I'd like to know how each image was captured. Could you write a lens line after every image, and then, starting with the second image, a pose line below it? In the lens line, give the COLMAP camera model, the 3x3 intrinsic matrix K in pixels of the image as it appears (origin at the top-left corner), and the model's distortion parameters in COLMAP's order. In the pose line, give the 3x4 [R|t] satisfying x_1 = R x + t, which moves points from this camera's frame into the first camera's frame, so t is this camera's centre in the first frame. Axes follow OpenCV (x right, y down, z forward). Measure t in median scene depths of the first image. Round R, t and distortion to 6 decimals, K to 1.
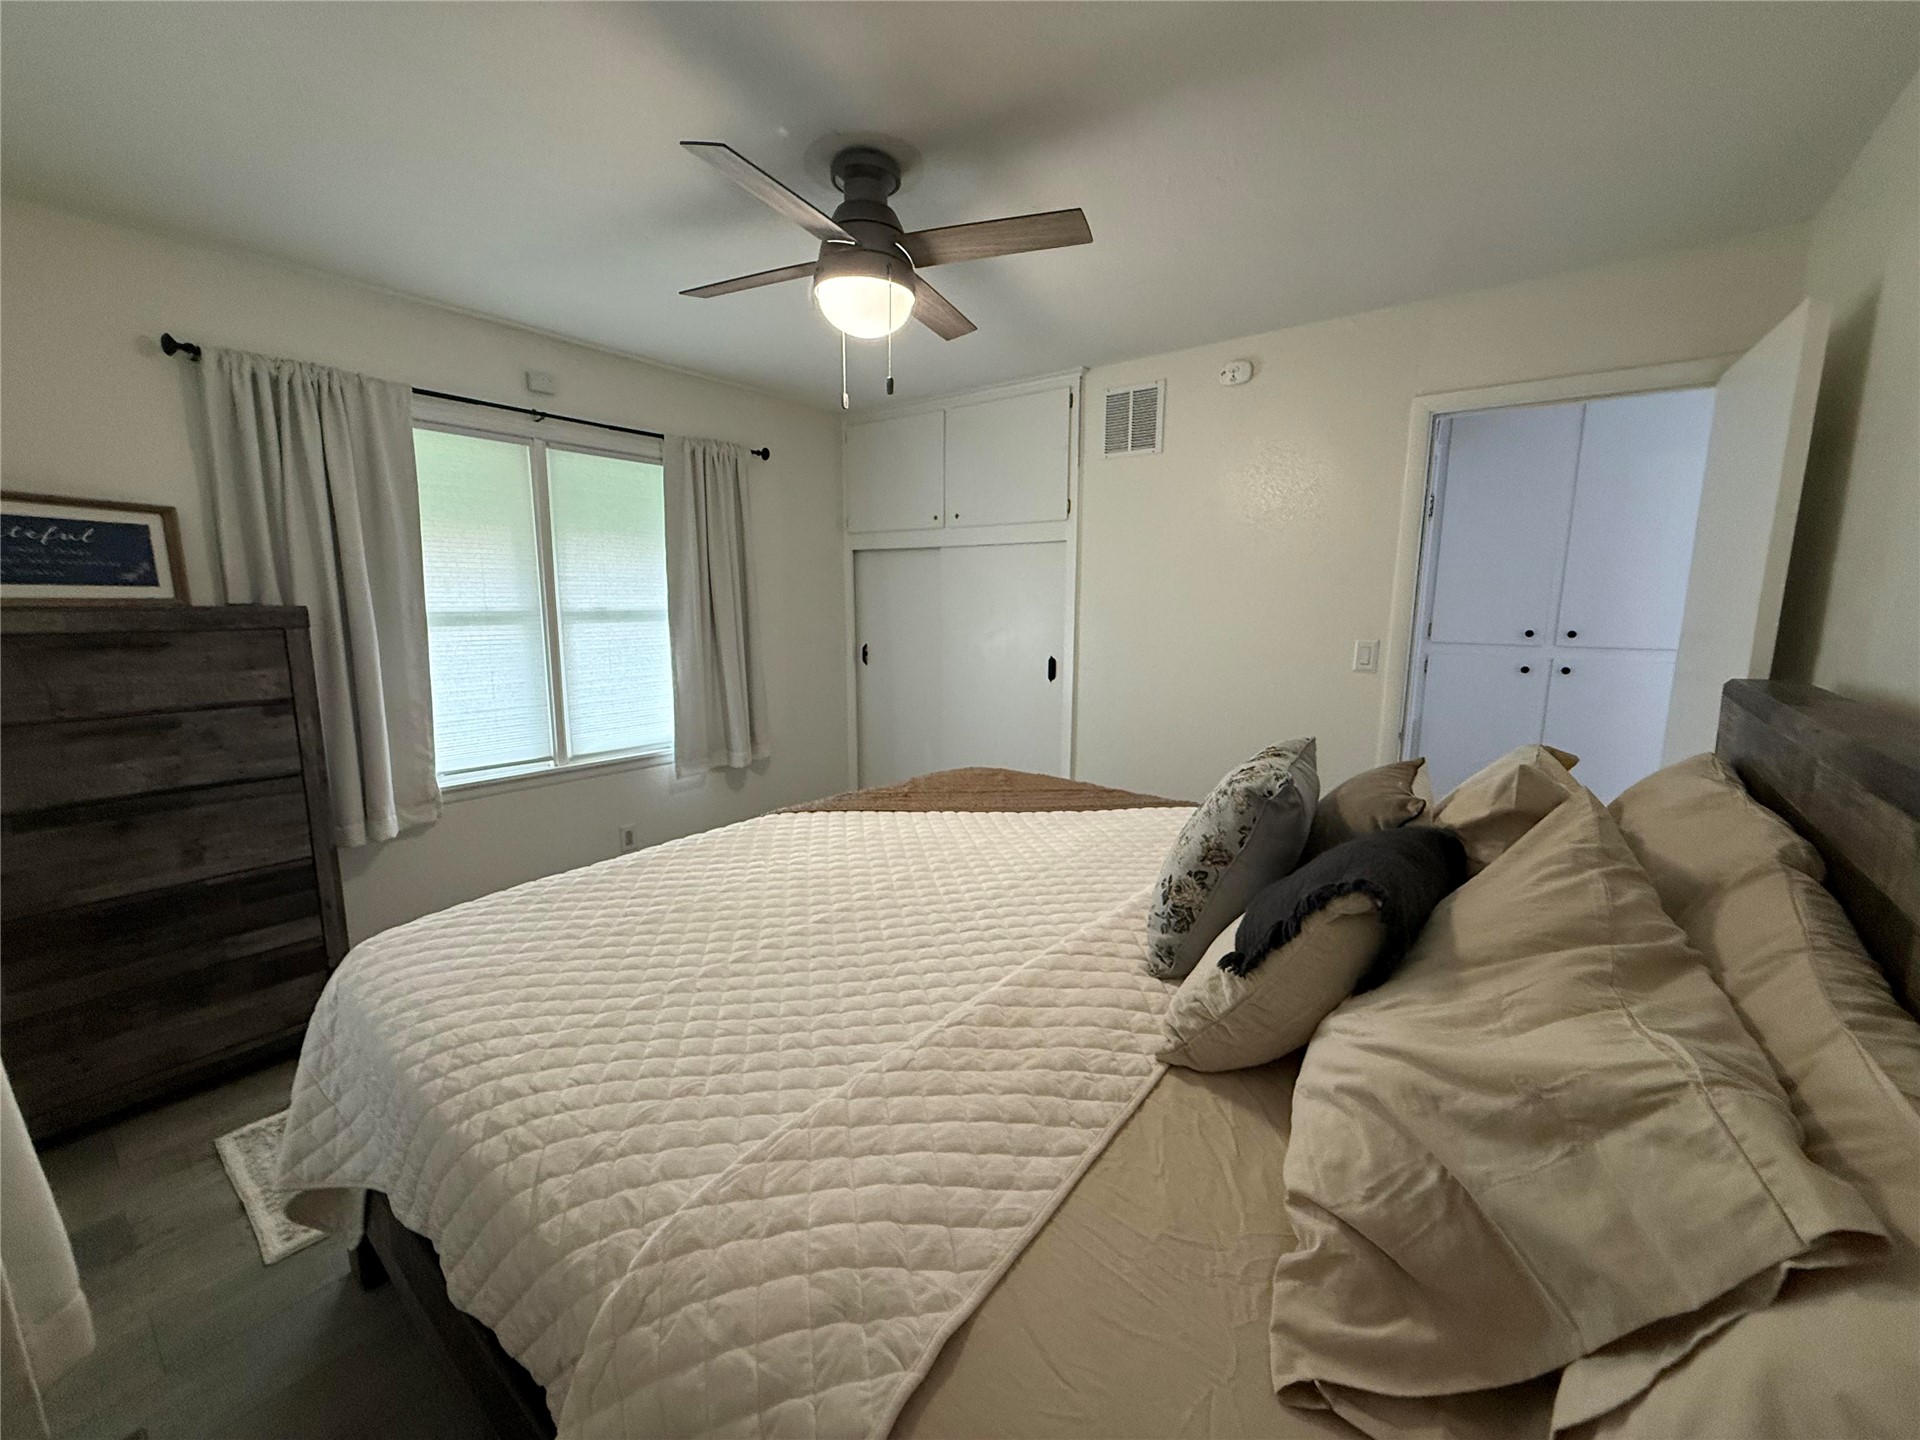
lens RADIAL K [[768.9, 0, 960.0], [0, 768.9, 720.0], [0, 0, 1]] dist [-0.000150, -0.000124]
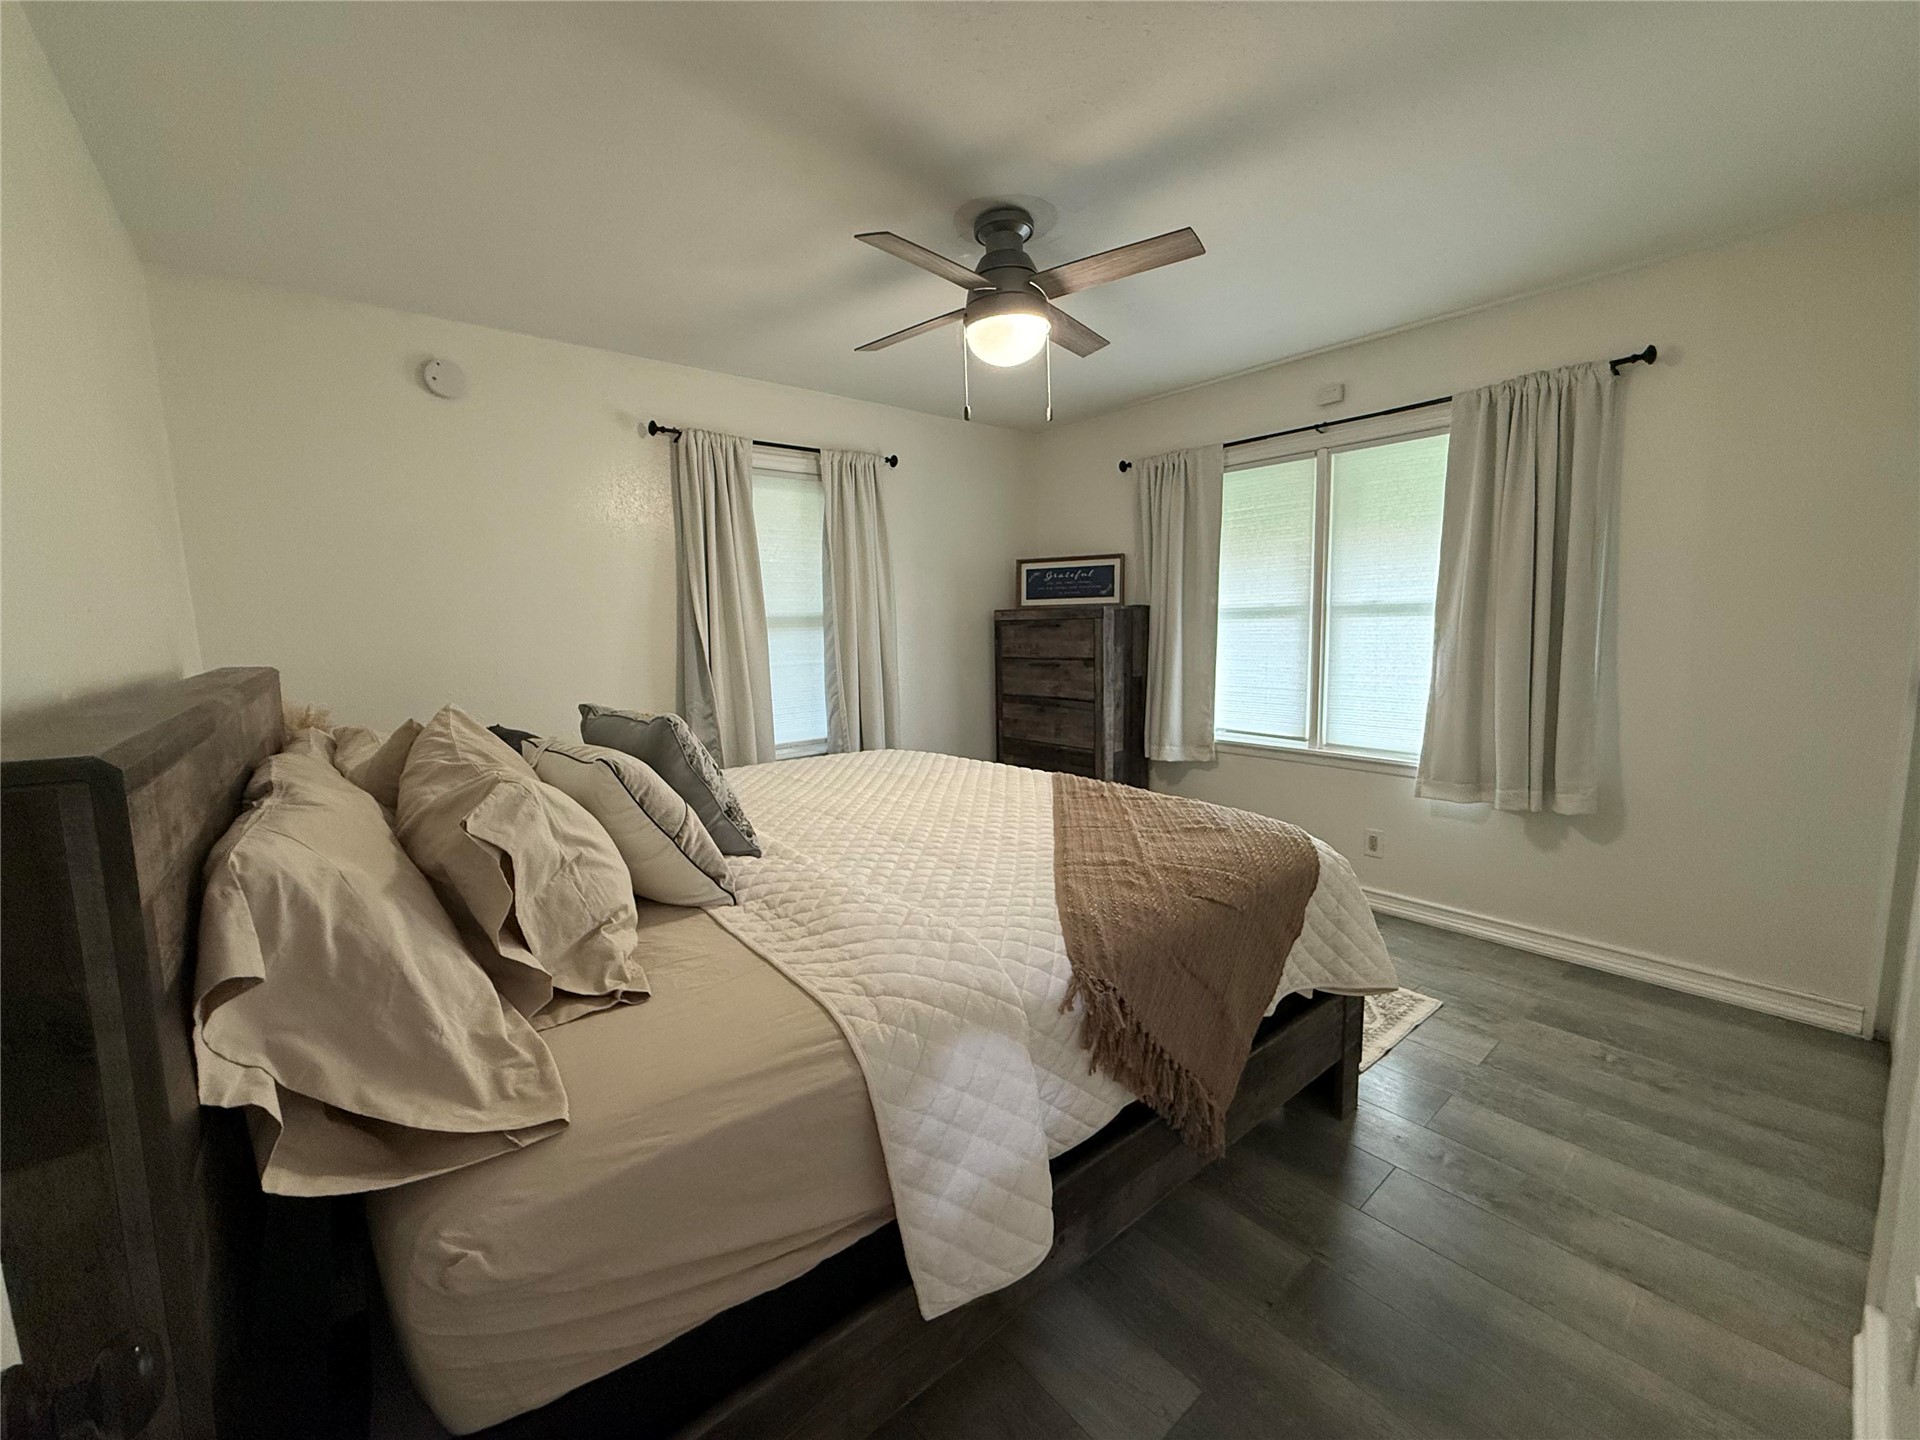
lens RADIAL K [[768.9, 0, 960.0], [0, 768.9, 720.0], [0, 0, 1]] dist [-0.000150, -0.000124]
pose [[-0.216121, 0.127717, -0.967977, 0.713029], [-0.128194, 0.979113, 0.157808, -0.098628], [0.967914, 0.158194, -0.195235, 0.818399]]
